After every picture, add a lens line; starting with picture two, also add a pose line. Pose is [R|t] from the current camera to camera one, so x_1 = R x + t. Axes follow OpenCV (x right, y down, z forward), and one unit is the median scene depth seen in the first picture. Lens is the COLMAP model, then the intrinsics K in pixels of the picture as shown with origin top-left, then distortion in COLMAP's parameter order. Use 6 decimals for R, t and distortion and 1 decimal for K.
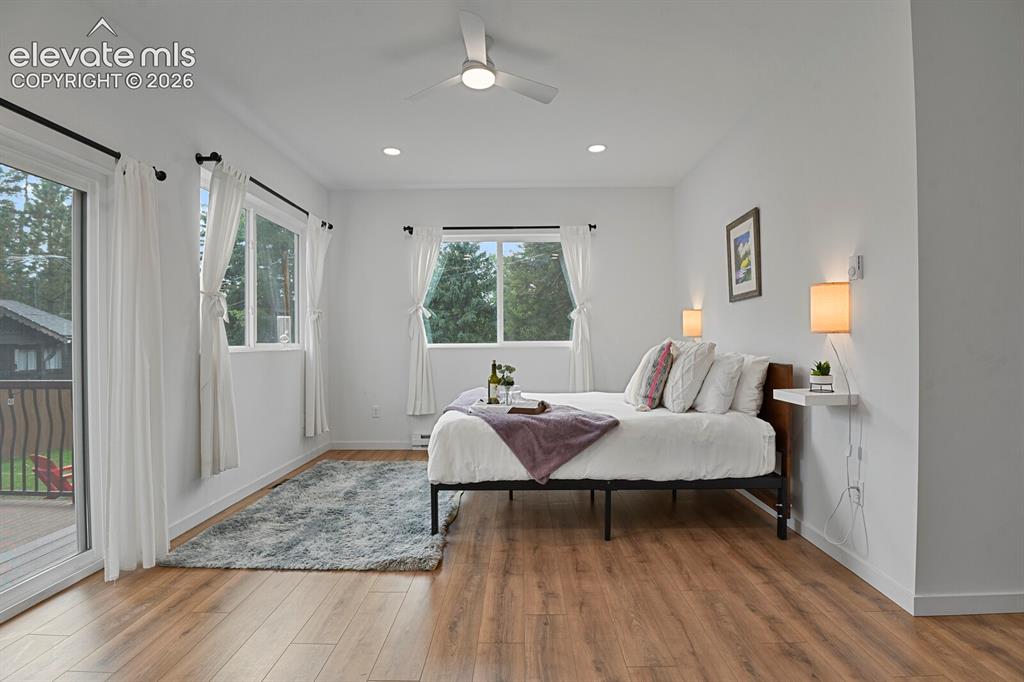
lens RADIAL K [[502.8, 0, 515.1], [0, 502.8, 340.6], [0, 0, 1]] dist [-0.021843, -0.006424]
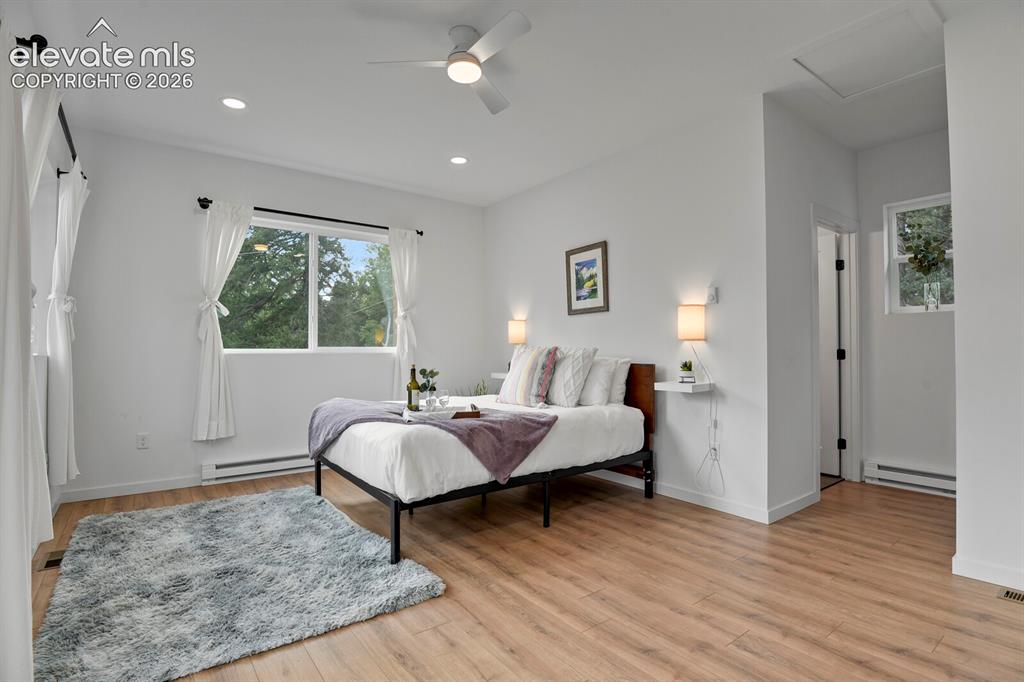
lens RADIAL K [[502.8, 0, 517.7], [0, 502.8, 340.0], [0, 0, 1]] dist [-0.021843, -0.006424]
pose [[0.786518, 0.018420, 0.617292, -0.508794], [-0.004483, 0.999699, -0.024118, 0.015910], [-0.617550, 0.016202, 0.786364, 0.159638]]
